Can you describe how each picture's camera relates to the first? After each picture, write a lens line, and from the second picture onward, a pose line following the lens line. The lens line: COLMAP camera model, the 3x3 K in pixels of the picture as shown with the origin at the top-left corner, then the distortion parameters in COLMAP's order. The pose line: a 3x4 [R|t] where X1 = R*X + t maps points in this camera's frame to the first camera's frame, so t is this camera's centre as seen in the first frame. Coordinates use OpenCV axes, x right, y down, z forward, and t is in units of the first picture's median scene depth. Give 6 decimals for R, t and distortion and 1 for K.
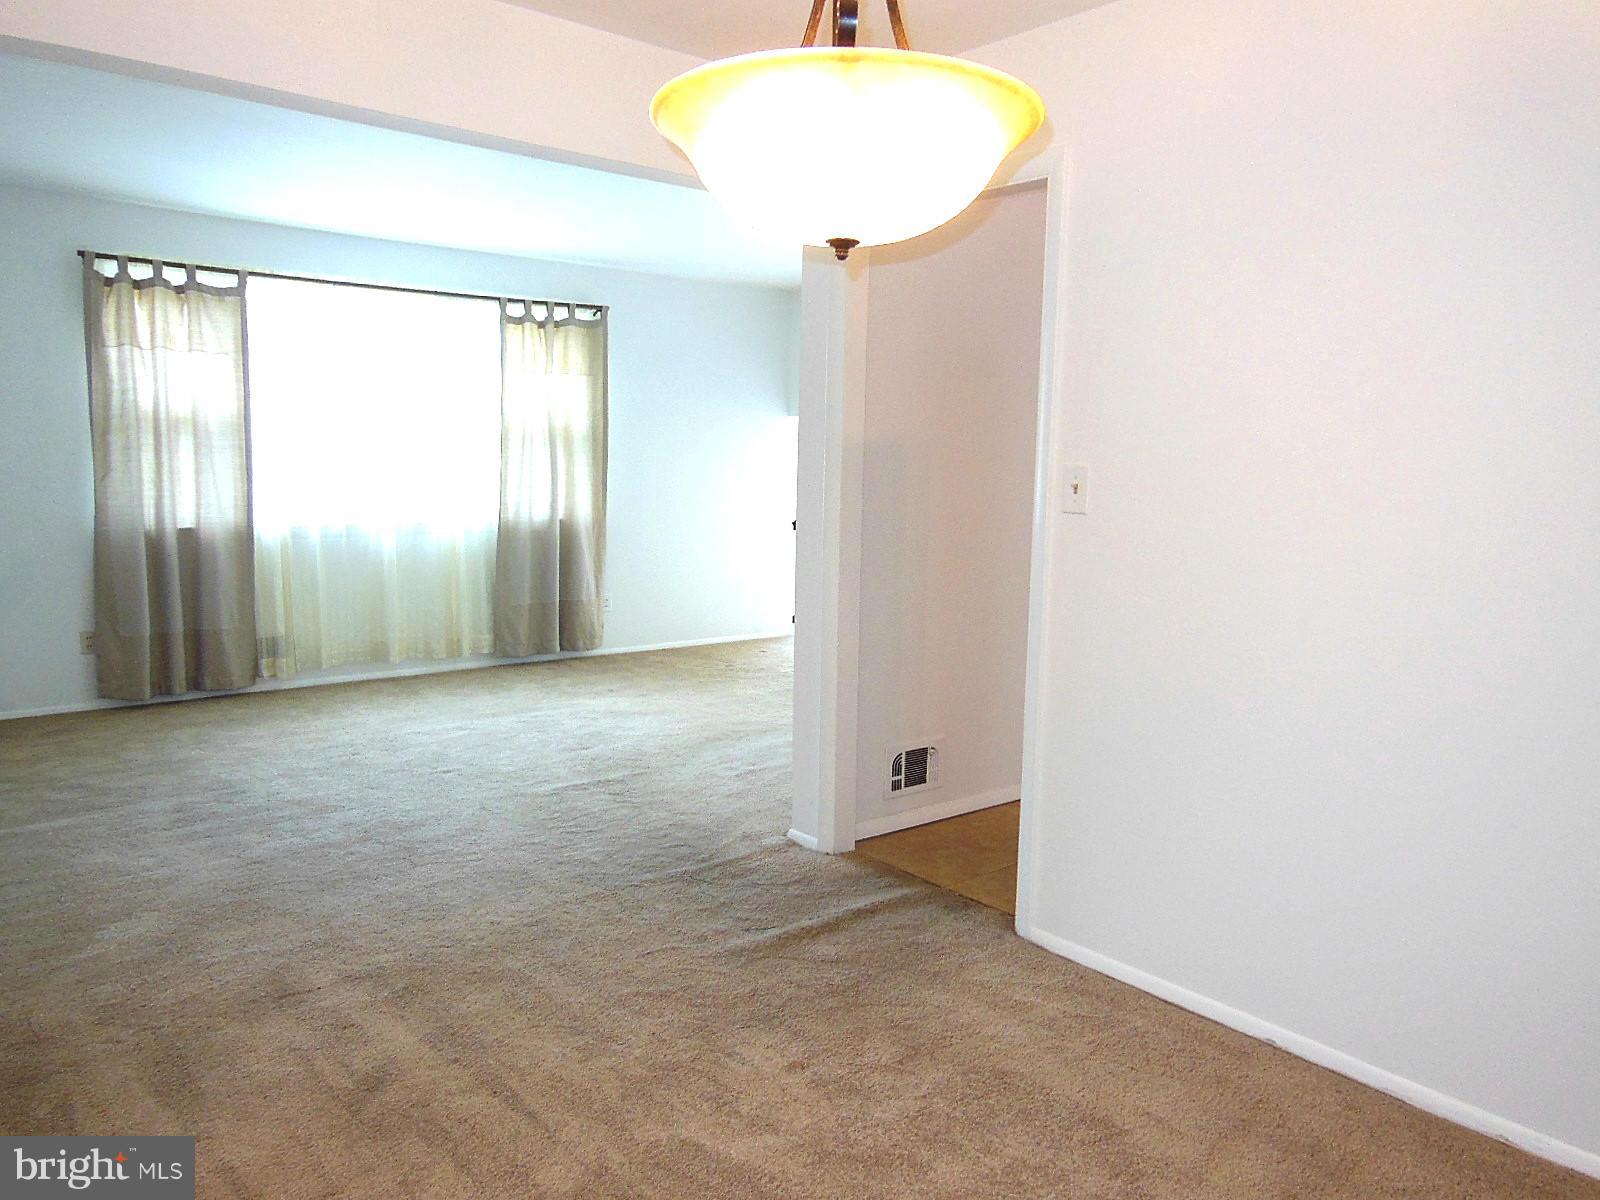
lens RADIAL K [[1174.5, 0, 800.0], [0, 1174.5, 600.0], [0, 0, 1]] dist [-0.054696, 0.118051]
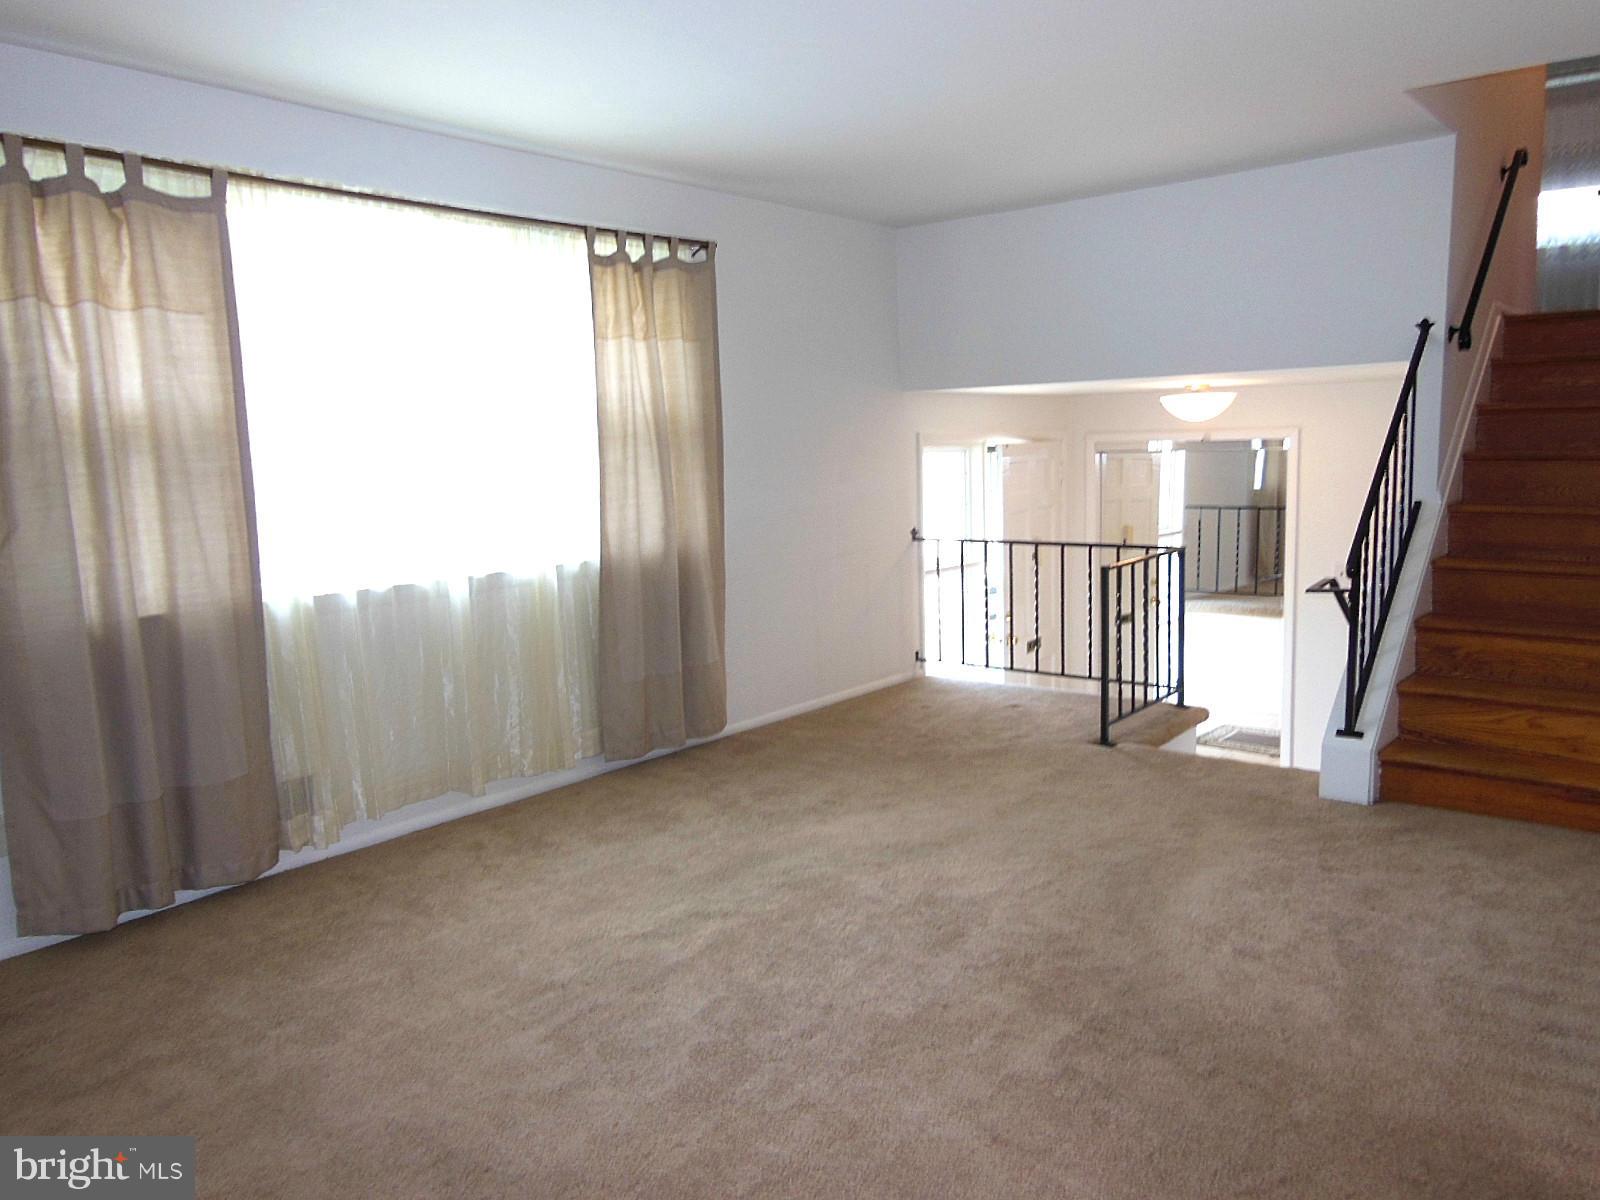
lens RADIAL K [[1171.1, 0, 807.0], [0, 1171.1, 598.1], [0, 0, 1]] dist [-0.039770, 0.072672]
pose [[0.977788, -0.074620, 0.195865, -0.320513], [0.072518, 0.997207, 0.017896, -0.057317], [-0.196653, -0.003295, 0.980468, 0.369389]]
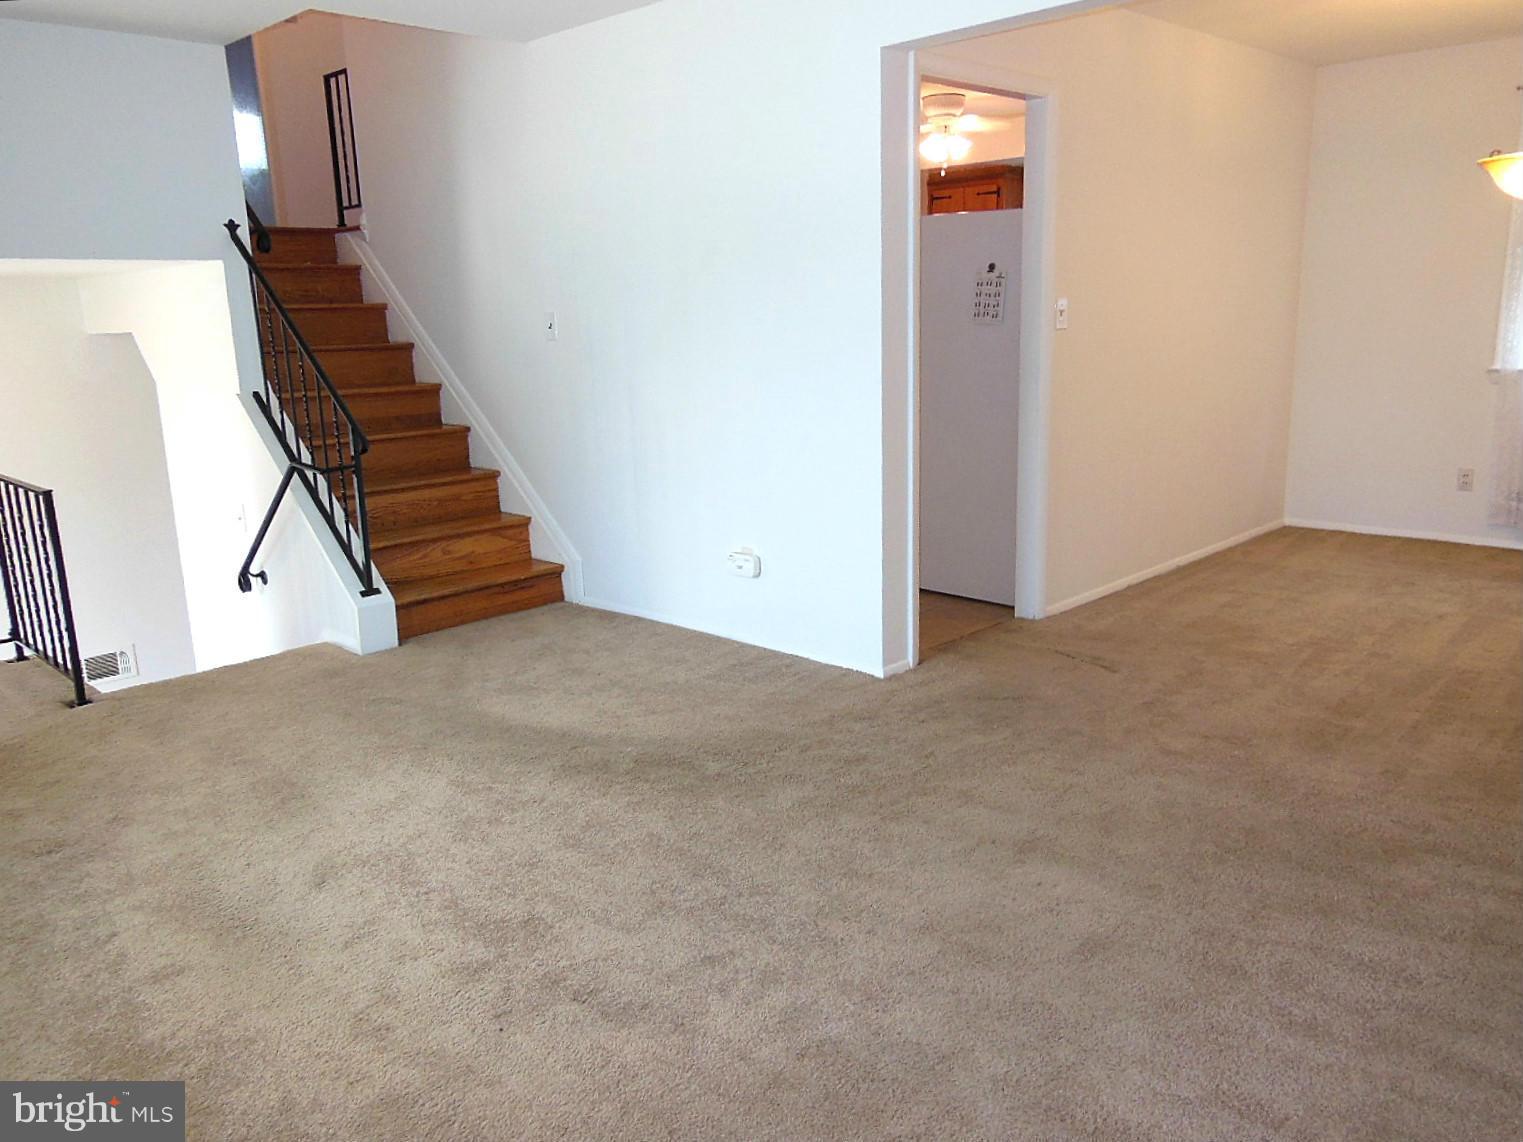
lens RADIAL K [[1117.9, 0, 761.5], [0, 1117.9, 571.0], [0, 0, 1]] dist [-0.054696, 0.118051]
pose [[-0.073205, -0.242691, 0.967338, -0.608220], [0.167493, 0.953172, 0.251812, -0.098097], [-0.983152, 0.180456, -0.029128, 0.740597]]
